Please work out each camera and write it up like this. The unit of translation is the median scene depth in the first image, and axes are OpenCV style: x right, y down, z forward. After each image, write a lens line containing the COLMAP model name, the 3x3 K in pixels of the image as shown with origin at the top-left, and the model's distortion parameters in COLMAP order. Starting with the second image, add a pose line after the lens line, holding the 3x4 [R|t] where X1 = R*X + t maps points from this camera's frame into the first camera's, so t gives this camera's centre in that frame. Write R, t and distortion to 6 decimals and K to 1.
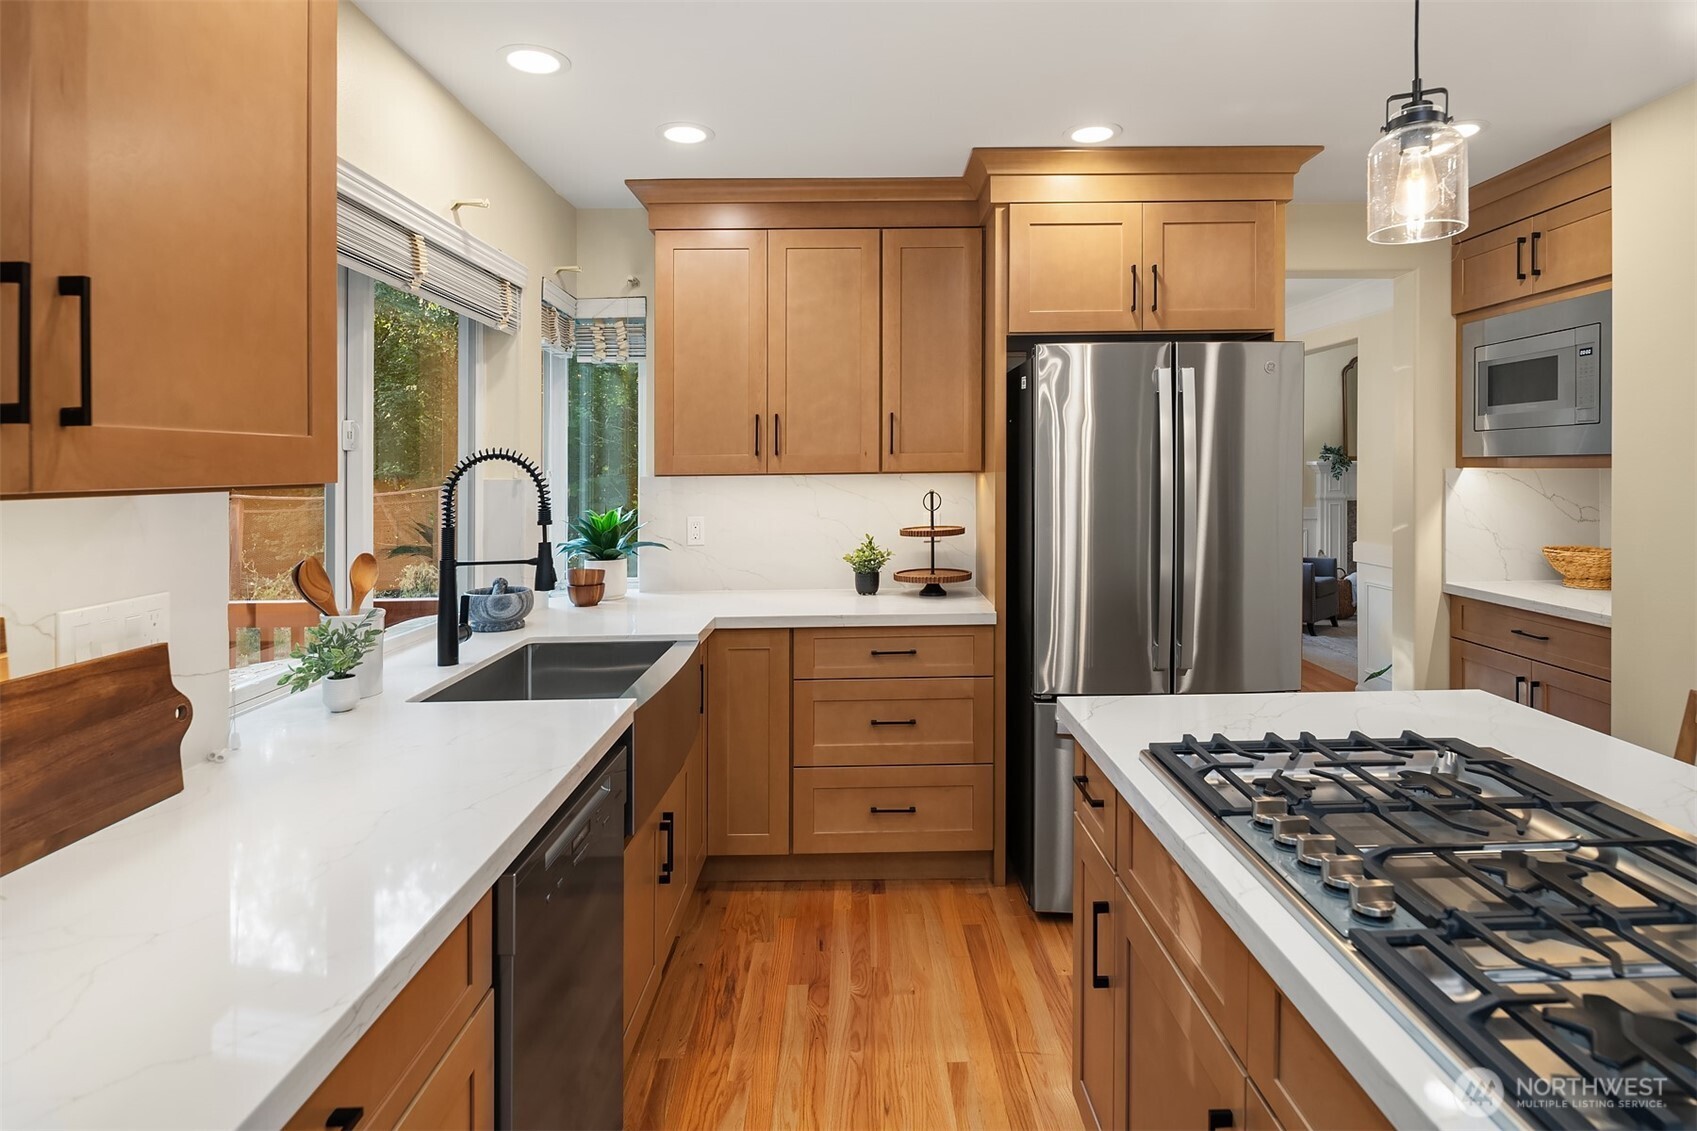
lens RADIAL K [[933.5, 0, 874.0], [0, 933.5, 463.2], [0, 0, 1]] dist [-0.002107, -0.012046]
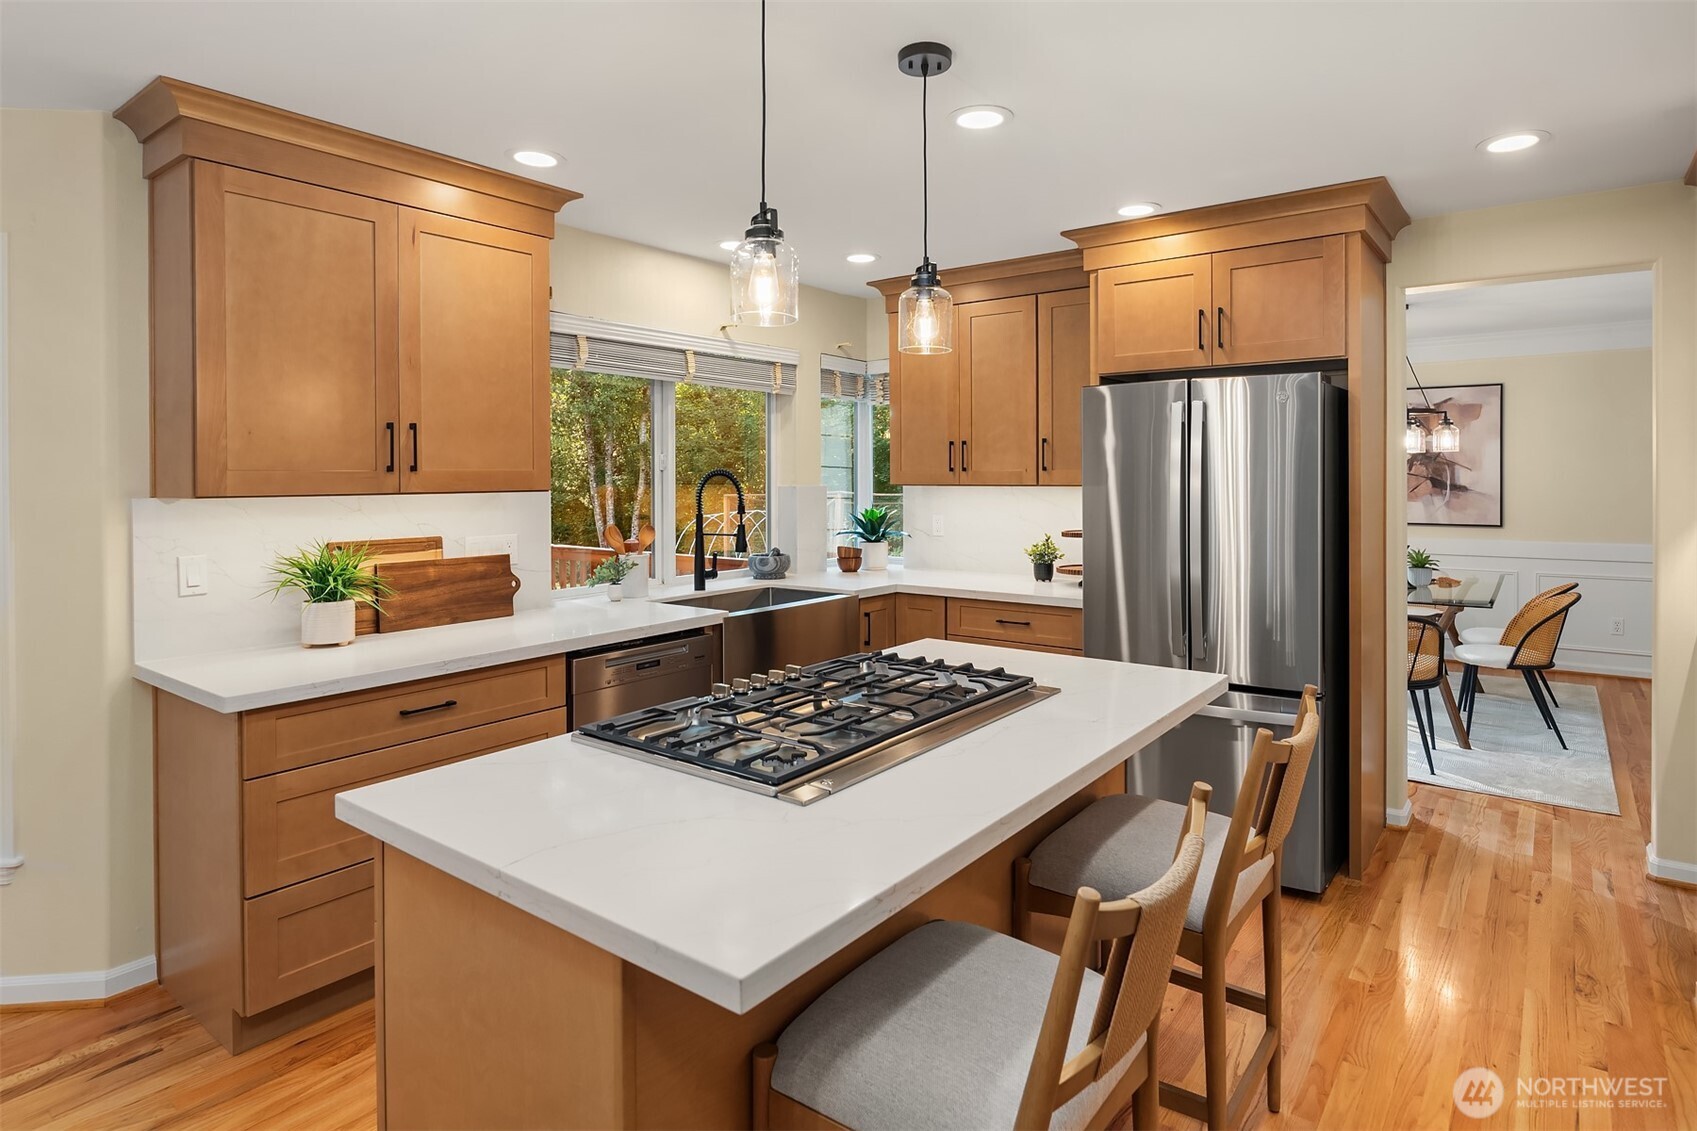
lens RADIAL K [[933.5, 0, 874.0], [0, 933.5, 463.2], [0, 0, 1]] dist [-0.002107, -0.012046]
pose [[0.792114, 0.002837, -0.610366, 0.659187], [-0.003497, 0.999994, 0.000109, -0.021180], [0.610363, 0.002049, 0.792119, -0.157235]]
